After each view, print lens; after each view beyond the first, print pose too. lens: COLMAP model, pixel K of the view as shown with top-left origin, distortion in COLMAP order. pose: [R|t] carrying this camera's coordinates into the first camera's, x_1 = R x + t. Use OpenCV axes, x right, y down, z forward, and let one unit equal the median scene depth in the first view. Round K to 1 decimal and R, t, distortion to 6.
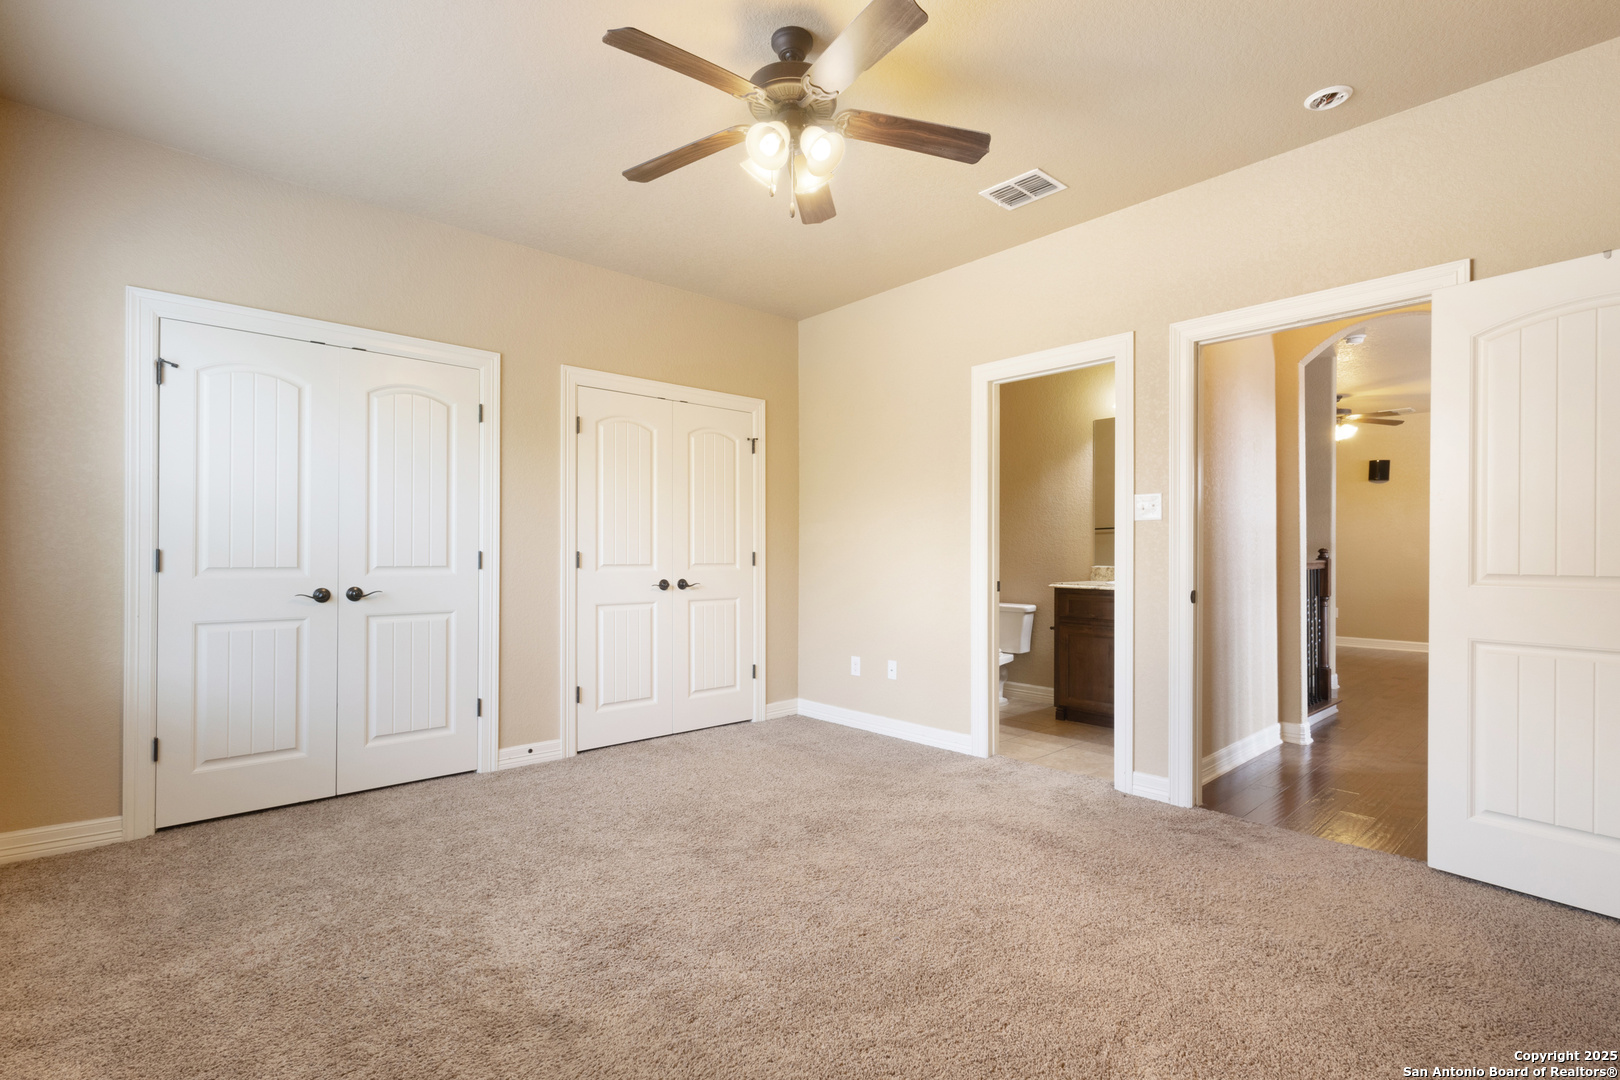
lens RADIAL K [[744.2, 0, 810.0], [0, 744.2, 552.8], [0, 0, 1]] dist [0.004578, -0.000608]
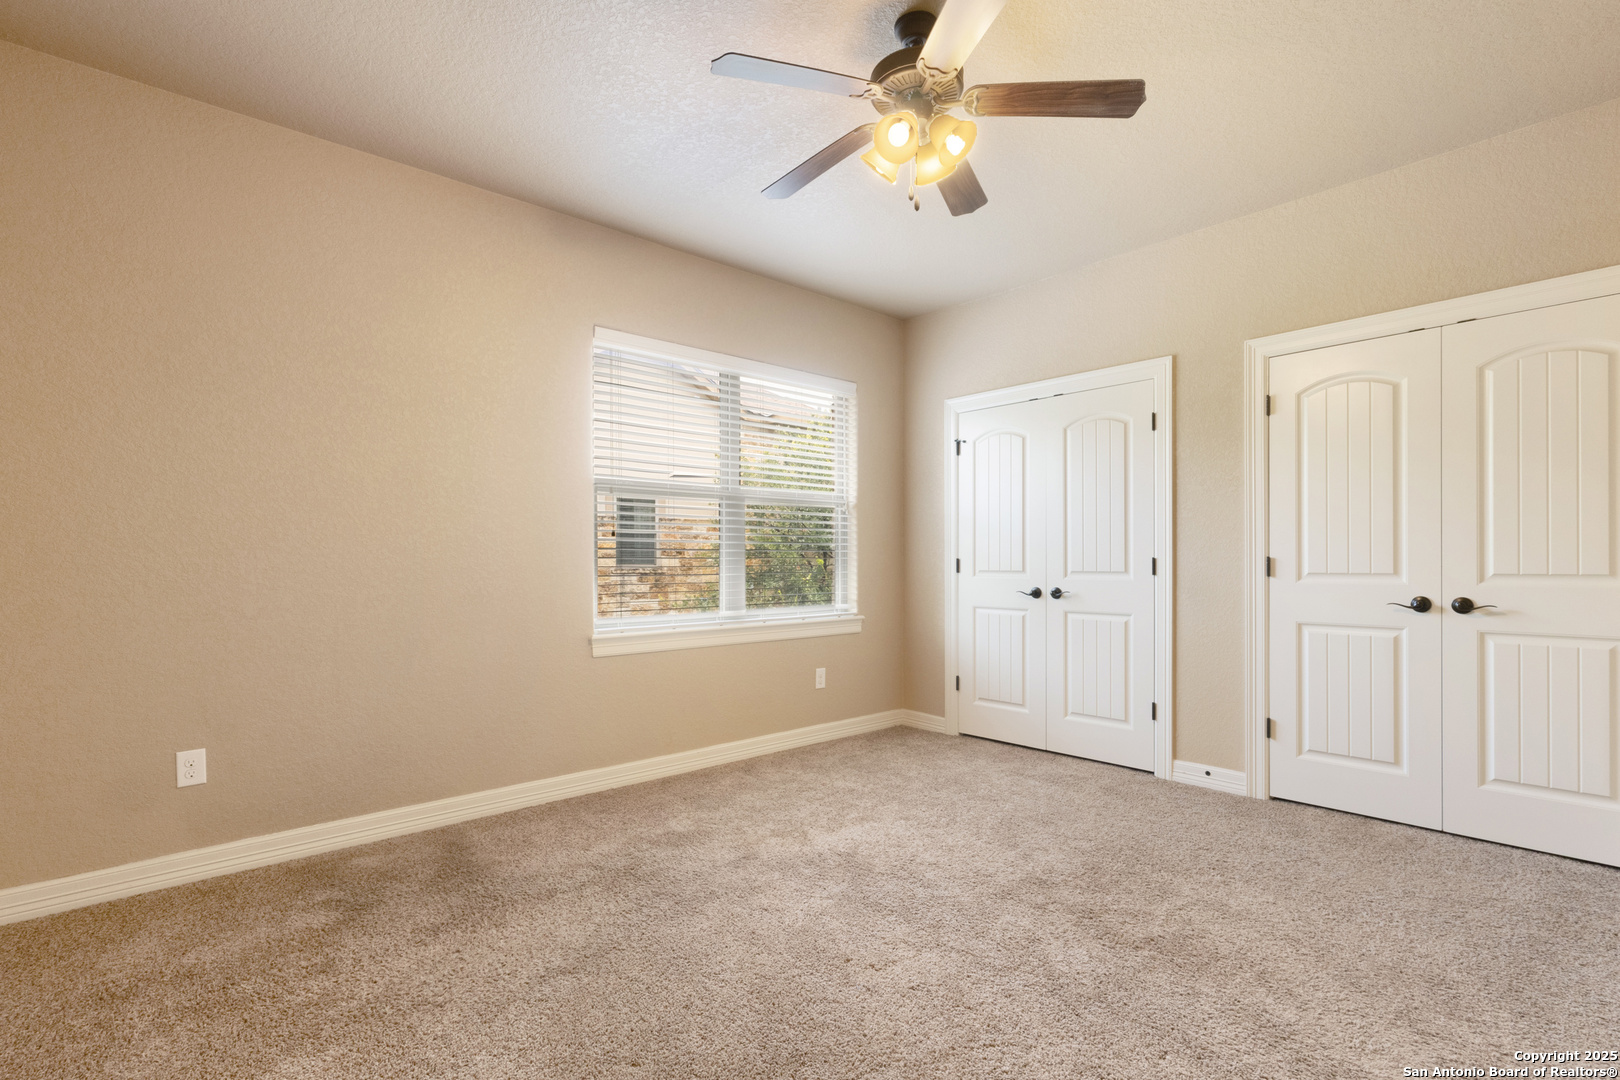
lens RADIAL K [[744.2, 0, 800.9], [0, 744.2, 565.9], [0, 0, 1]] dist [0.004578, -0.000608]
pose [[0.004622, 0.003443, -0.999983, 0.654925], [0.006403, 0.999973, 0.003473, 0.002828], [0.999969, -0.006419, 0.004600, 0.591954]]
